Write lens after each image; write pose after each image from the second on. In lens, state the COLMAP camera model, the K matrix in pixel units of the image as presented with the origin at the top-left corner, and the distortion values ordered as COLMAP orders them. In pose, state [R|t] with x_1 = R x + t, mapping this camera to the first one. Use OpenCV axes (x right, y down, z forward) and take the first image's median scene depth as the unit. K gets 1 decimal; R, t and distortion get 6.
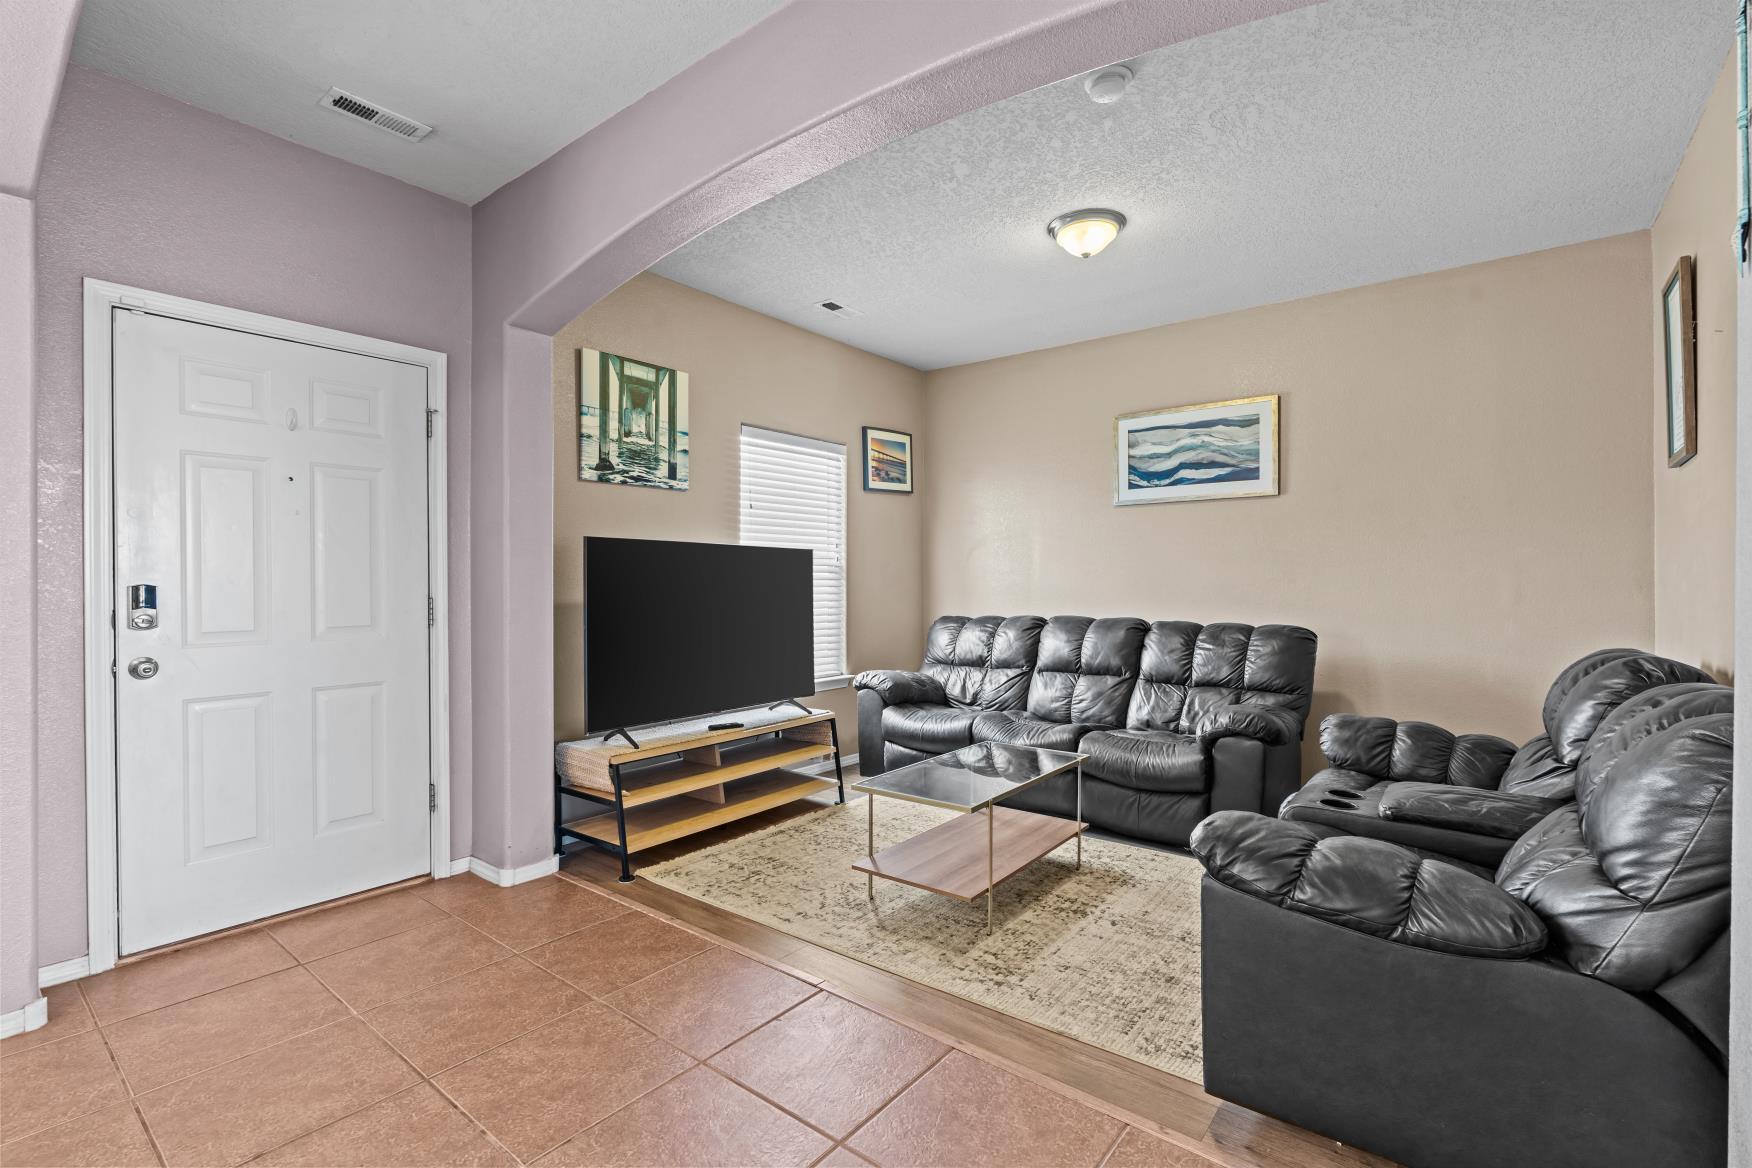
lens RADIAL K [[788.6, 0, 876.0], [0, 788.6, 584.0], [0, 0, 1]] dist [-0.000594, -0.000093]
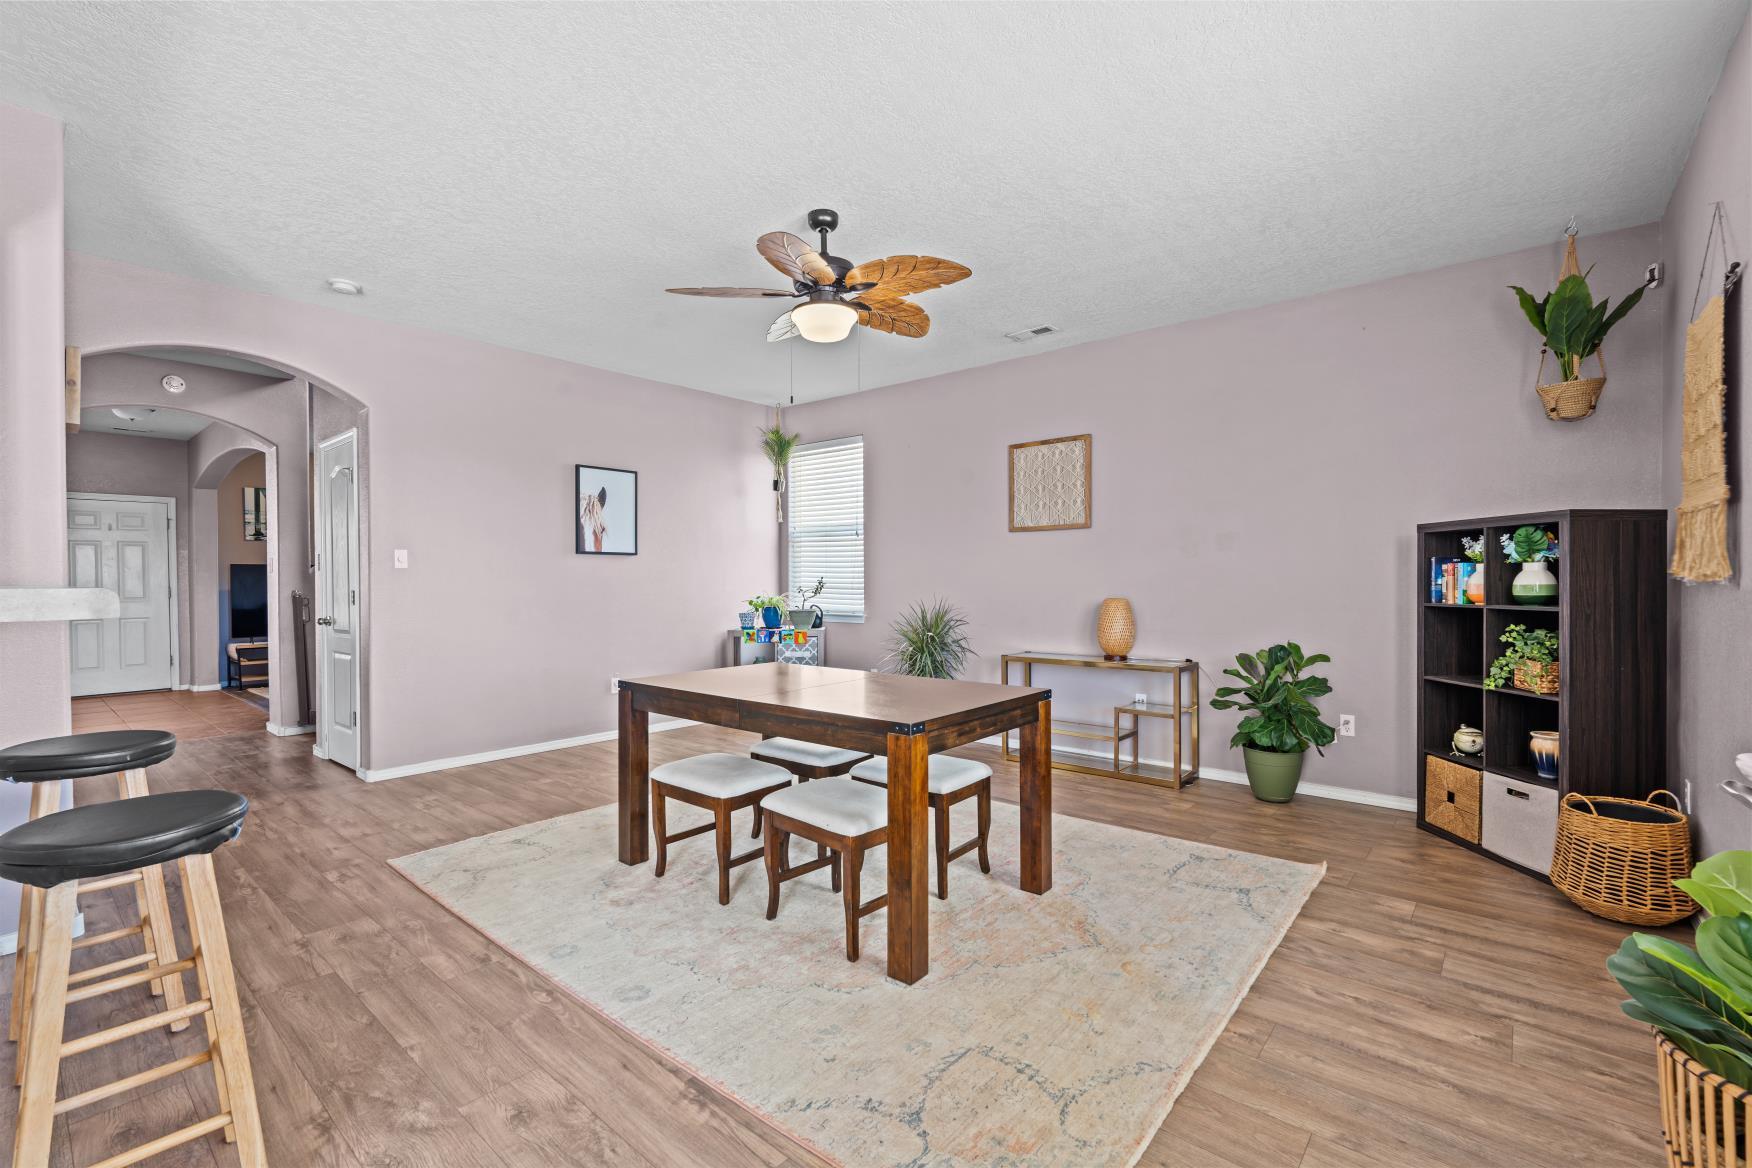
lens RADIAL K [[766.2, 0, 876.0], [0, 766.2, 584.0], [0, 0, 1]] dist [-0.000609, -0.000051]
pose [[0.999501, 0.000634, -0.031586, 1.619639], [-0.000393, 0.999971, 0.007620, -0.013105], [0.031590, -0.007604, 0.999472, -1.299278]]
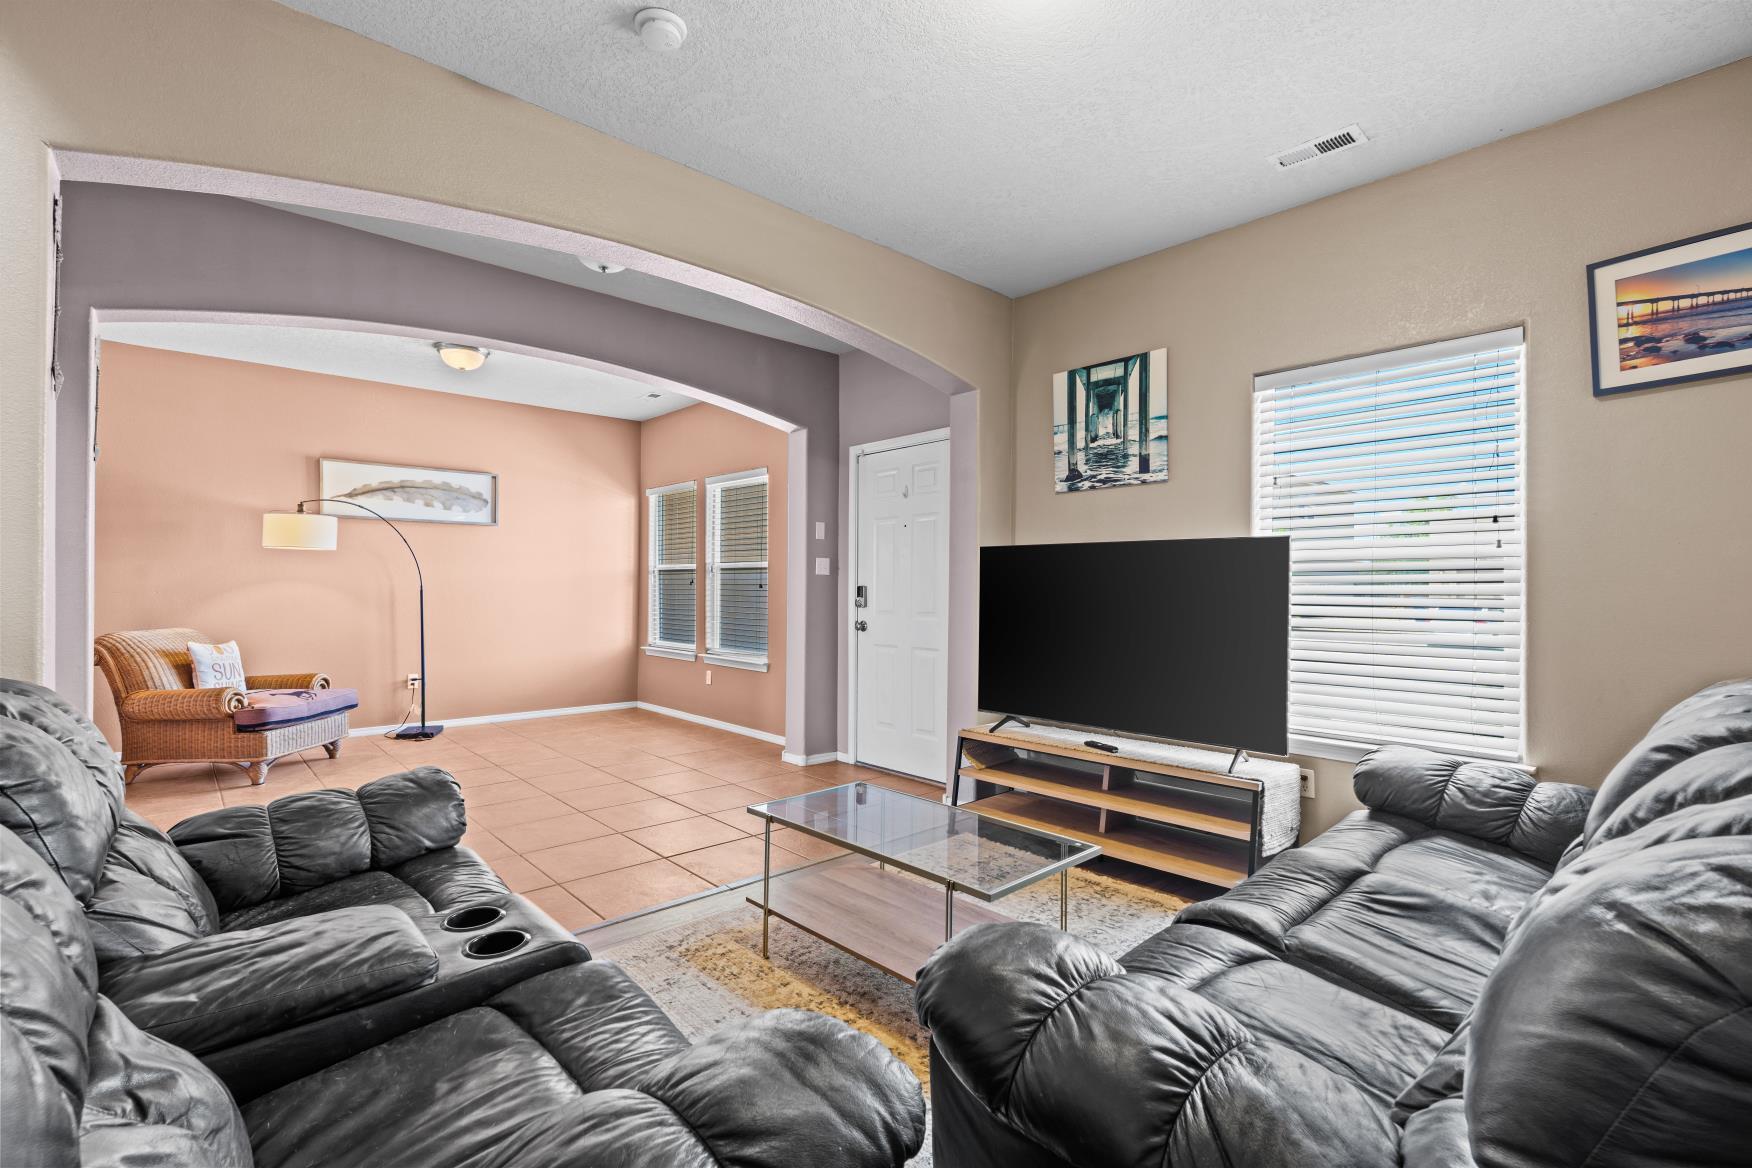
lens RADIAL K [[788.6, 0, 876.0], [0, 788.6, 584.0], [0, 0, 1]] dist [-0.000594, -0.000093]
pose [[-0.154461, -0.003021, -0.987994, 0.729539], [-0.006659, 0.999976, -0.002016, -0.000139], [0.987976, 0.006268, -0.154478, 0.881142]]
